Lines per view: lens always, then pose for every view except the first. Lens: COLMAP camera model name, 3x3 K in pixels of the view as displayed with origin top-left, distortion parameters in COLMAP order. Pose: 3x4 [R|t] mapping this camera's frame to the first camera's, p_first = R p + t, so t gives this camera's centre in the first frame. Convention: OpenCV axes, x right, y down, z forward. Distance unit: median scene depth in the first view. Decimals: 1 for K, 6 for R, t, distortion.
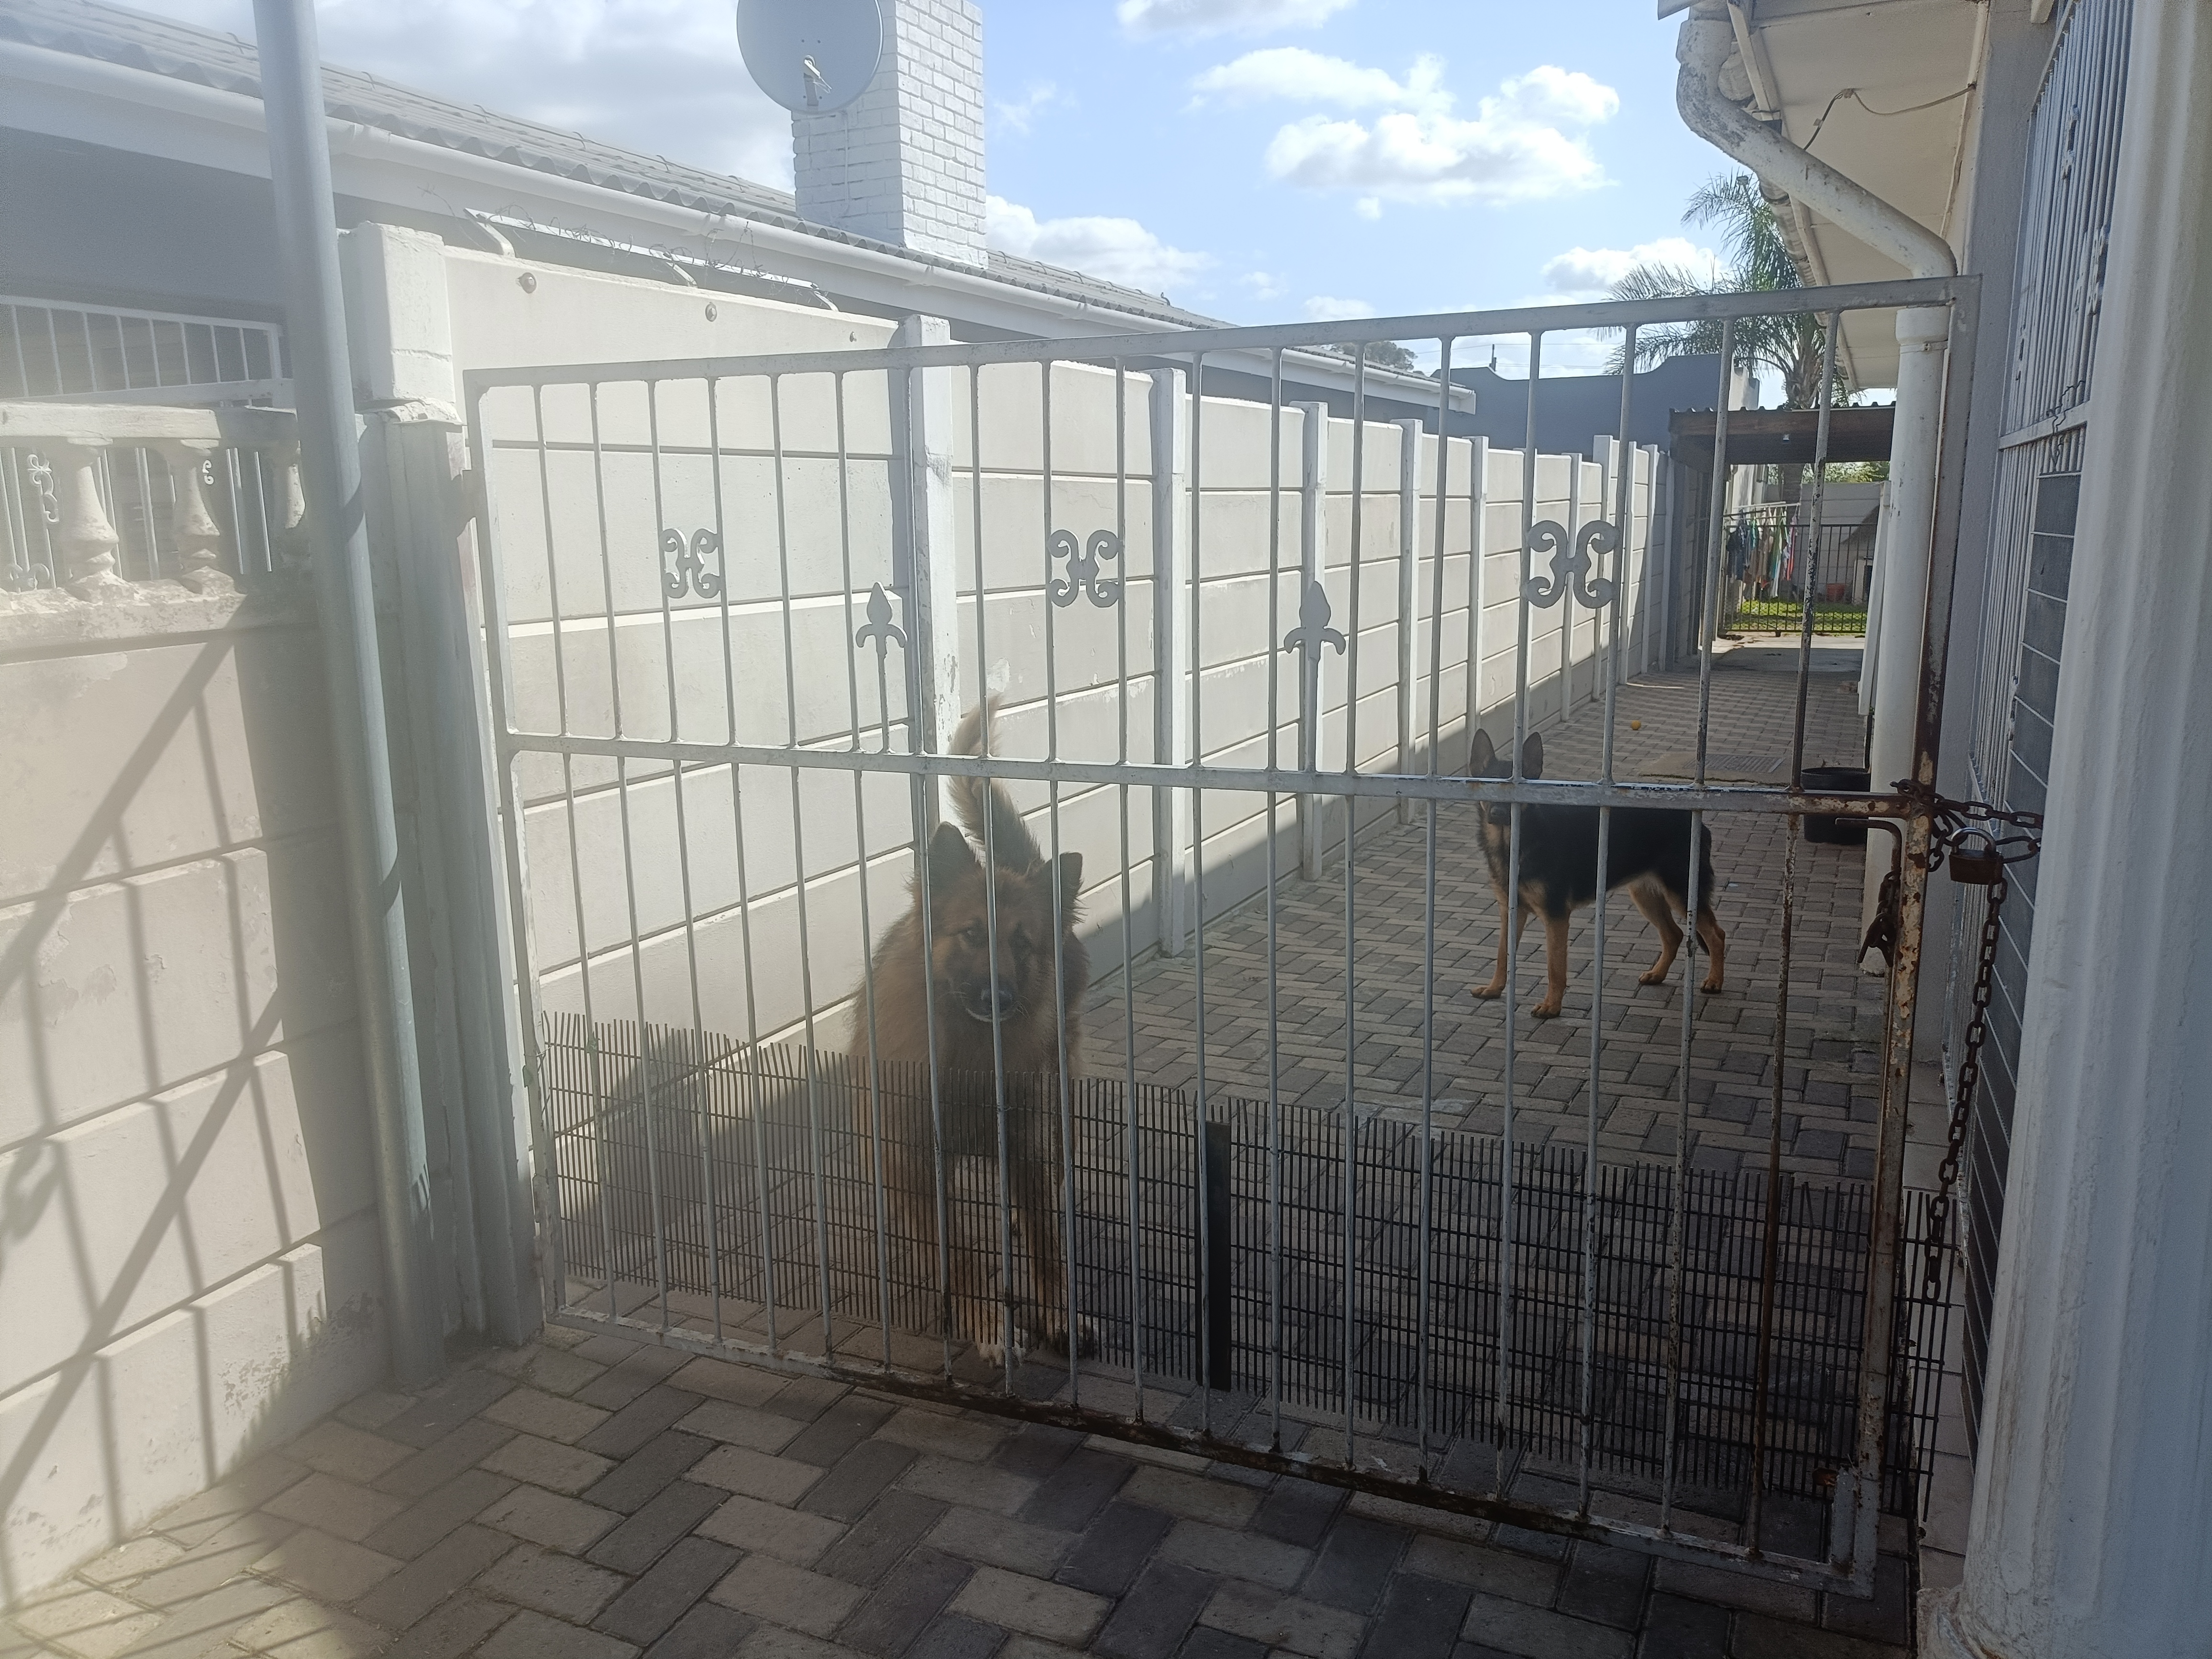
lens RADIAL K [[1648.1, 0, 1100.0], [0, 1648.1, 845.4], [0, 0, 1]] dist [0.036260, -0.027244]
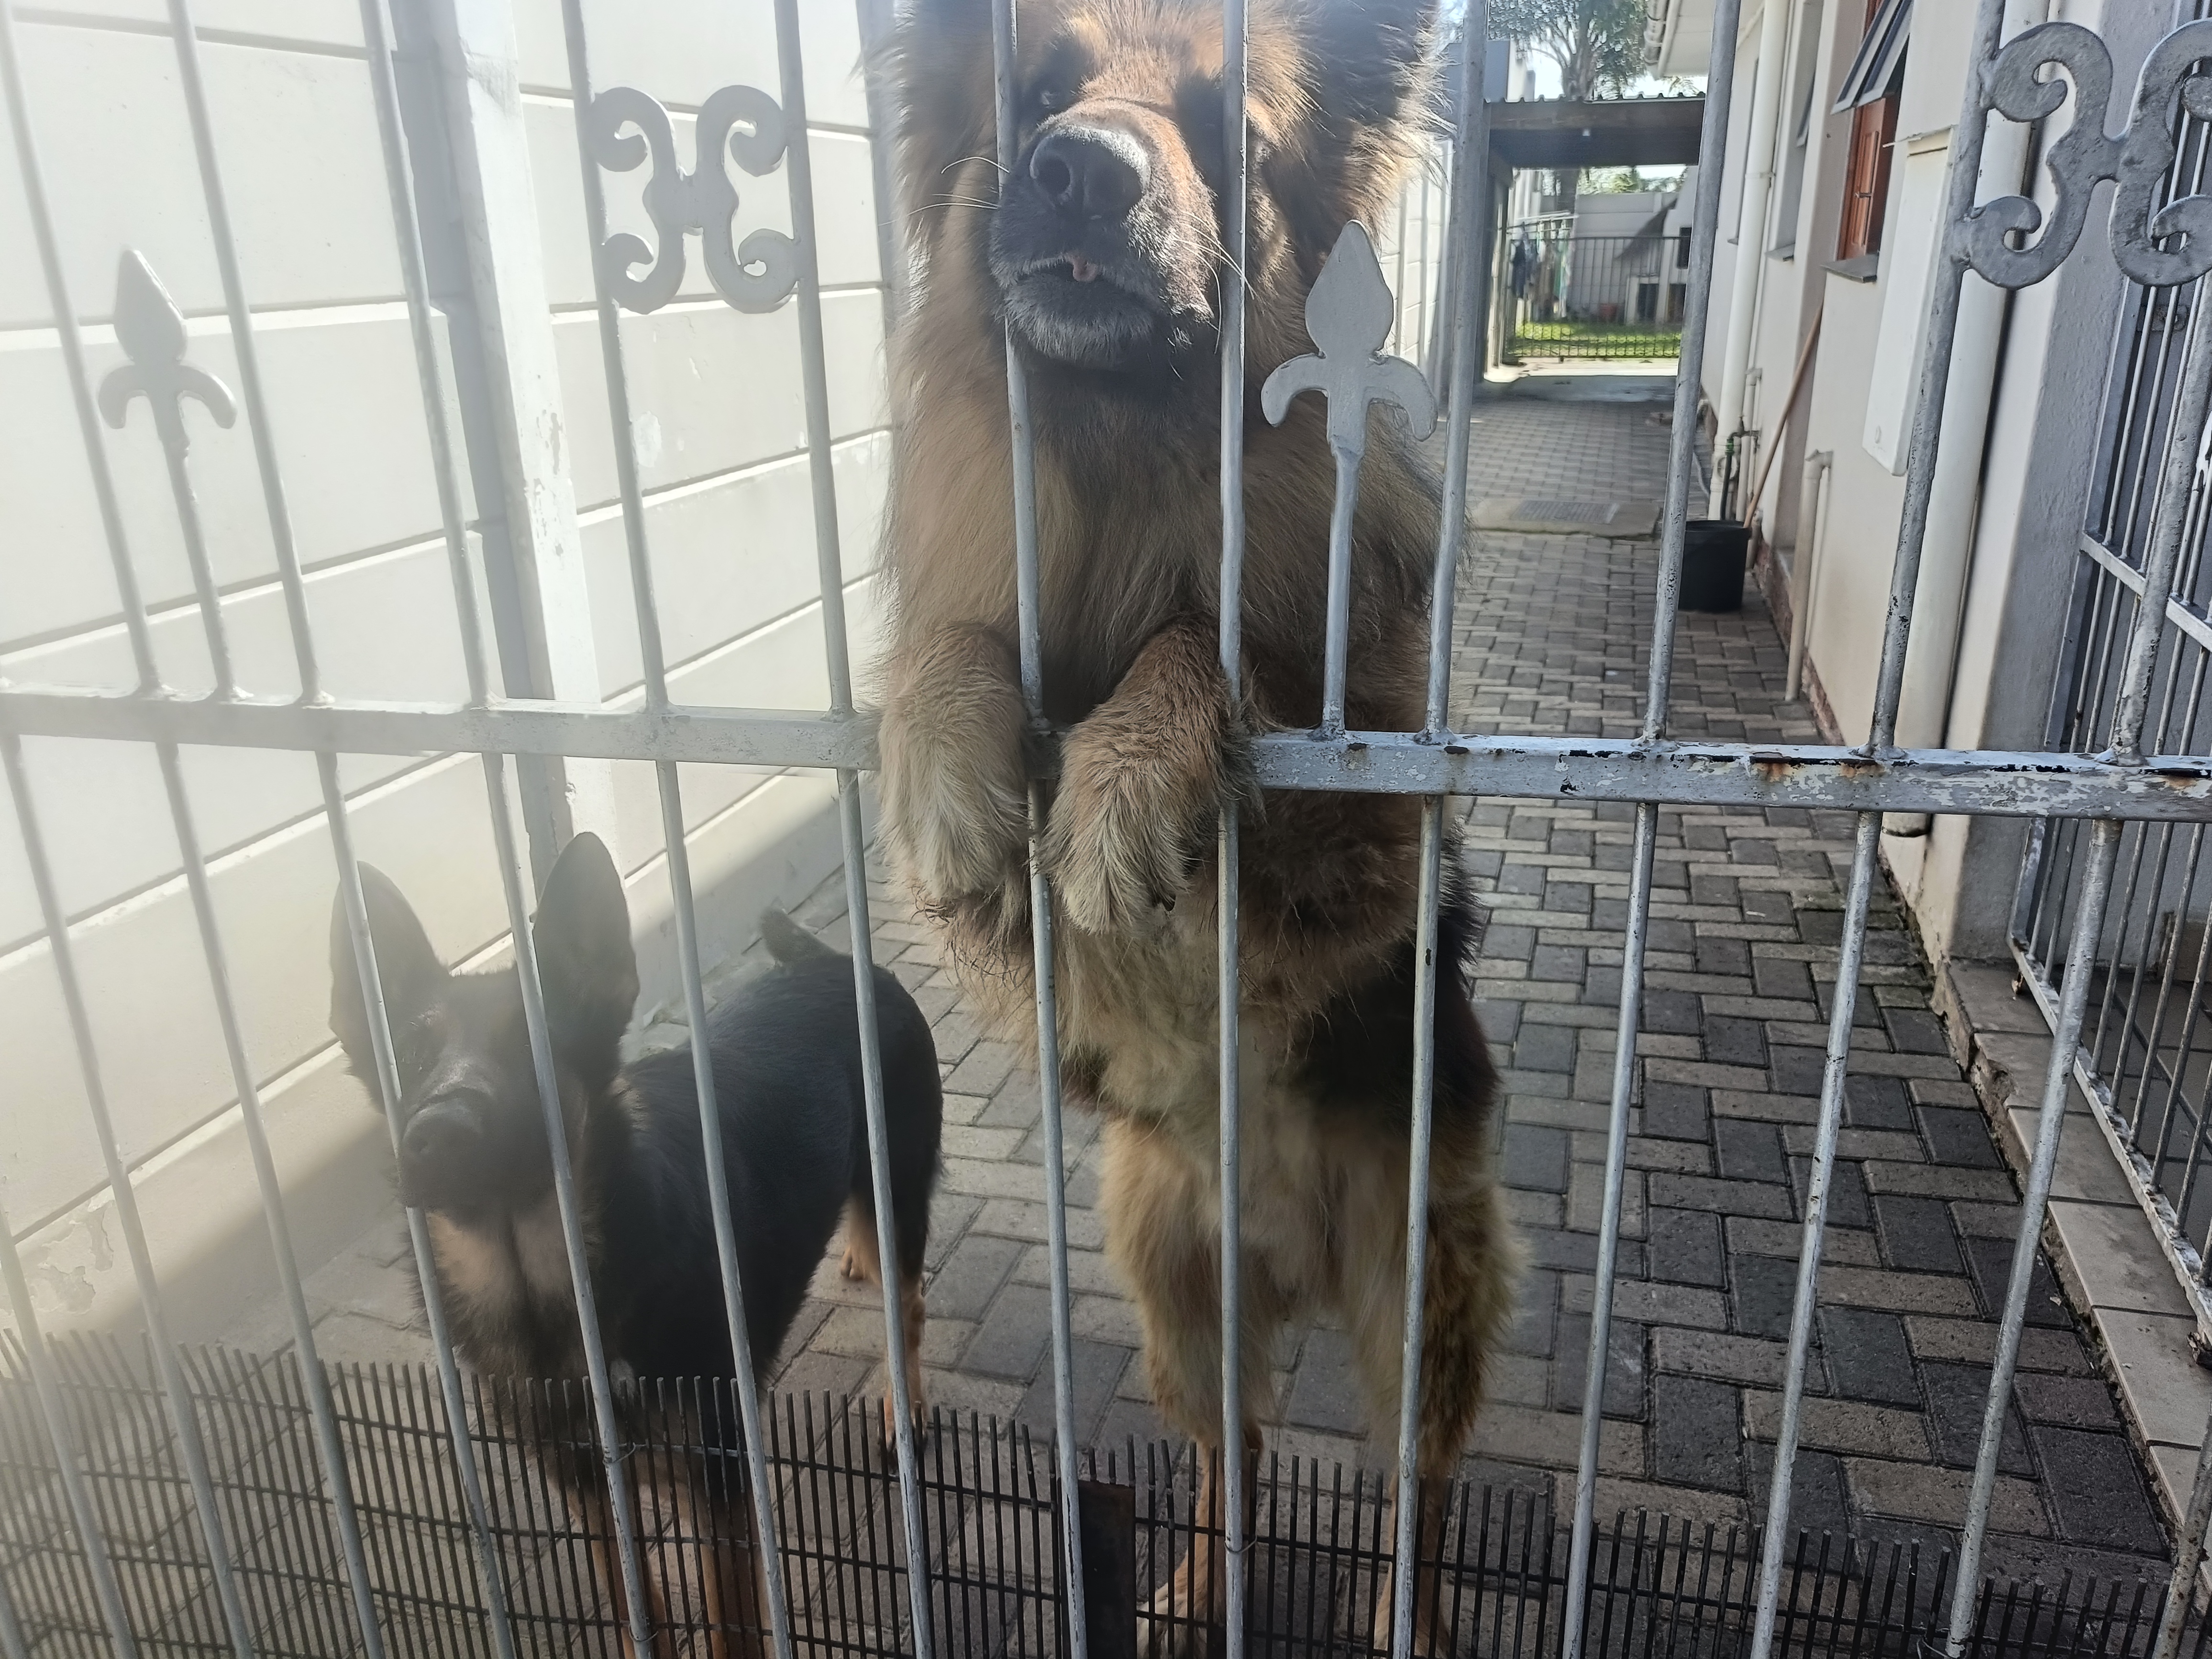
lens RADIAL K [[1648.1, 0, 1122.8], [0, 1648.1, 852.9], [0, 0, 1]] dist [0.036260, -0.027244]
pose [[0.986815, -0.066252, 0.147668, 0.010608], [0.042462, 0.986398, 0.158798, -0.044063], [-0.156180, -0.150434, 0.976206, 0.331343]]
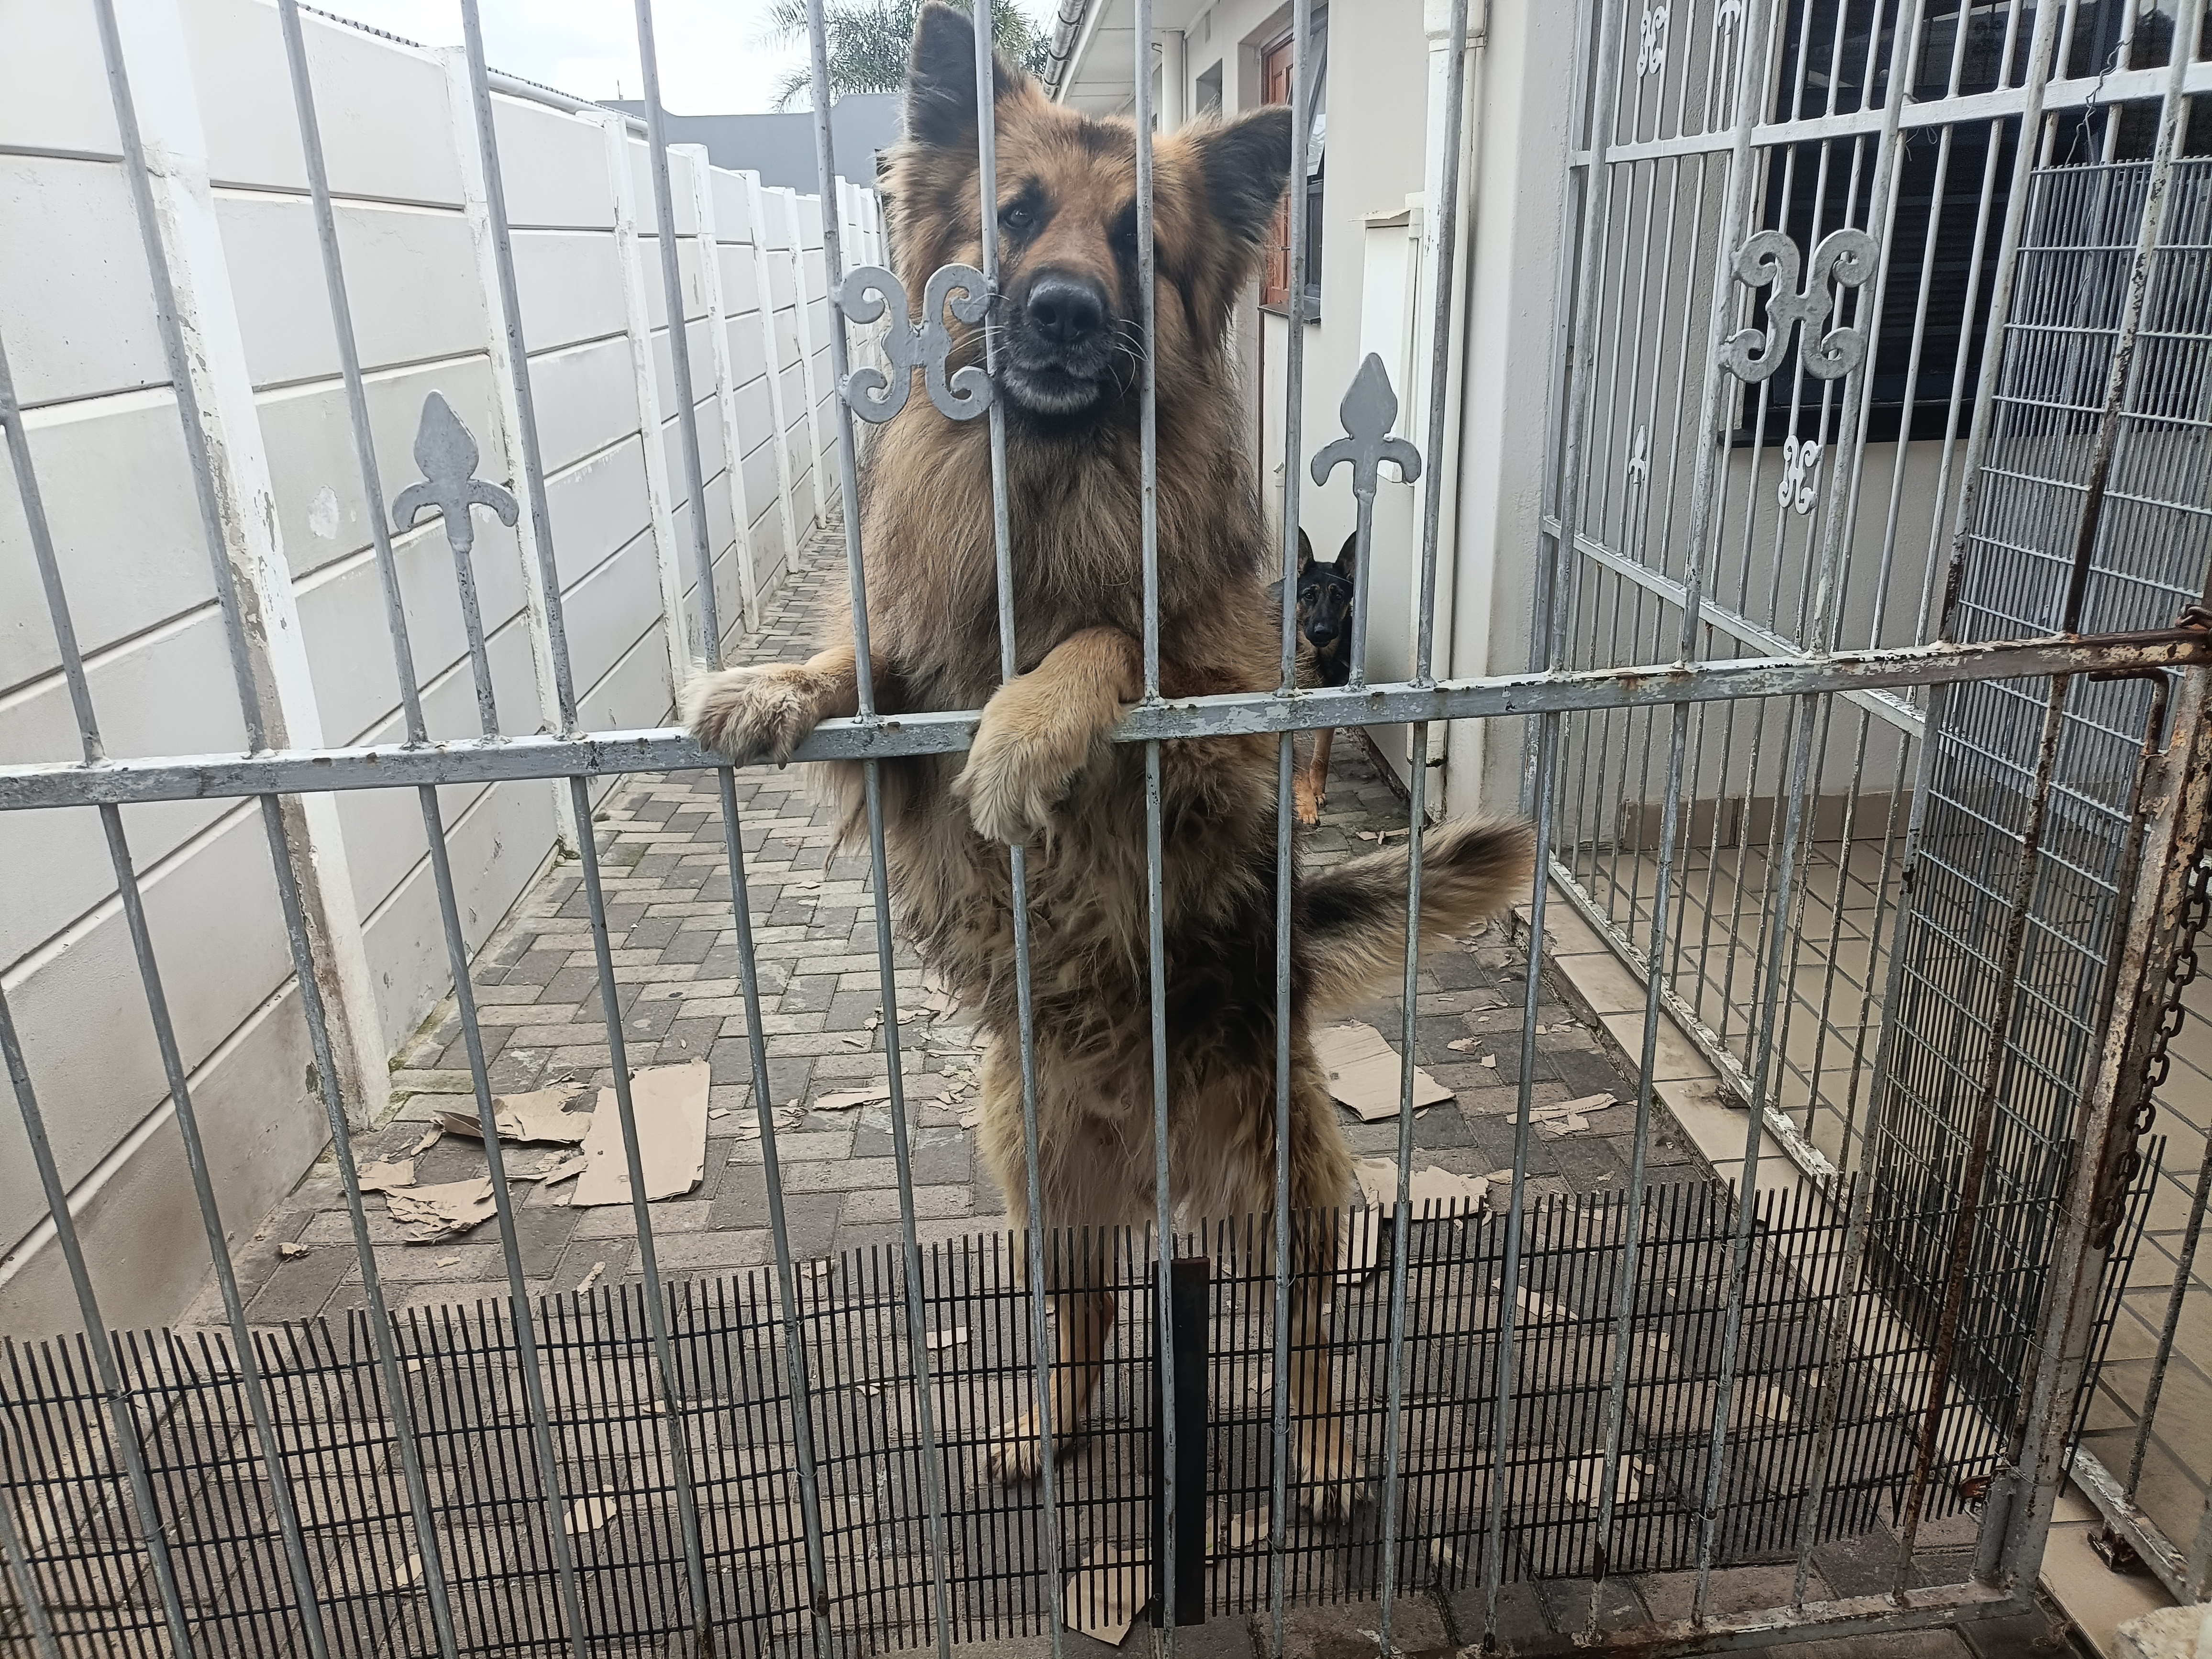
lens RADIAL K [[1648.1, 0, 1097.7], [0, 1648.1, 837.2], [0, 0, 1]] dist [0.036260, -0.027244]
pose [[0.879015, -0.172814, 0.444374, -0.115249], [0.112365, 0.980836, 0.159172, -0.051487], [-0.463365, -0.089982, 0.881587, 0.282554]]
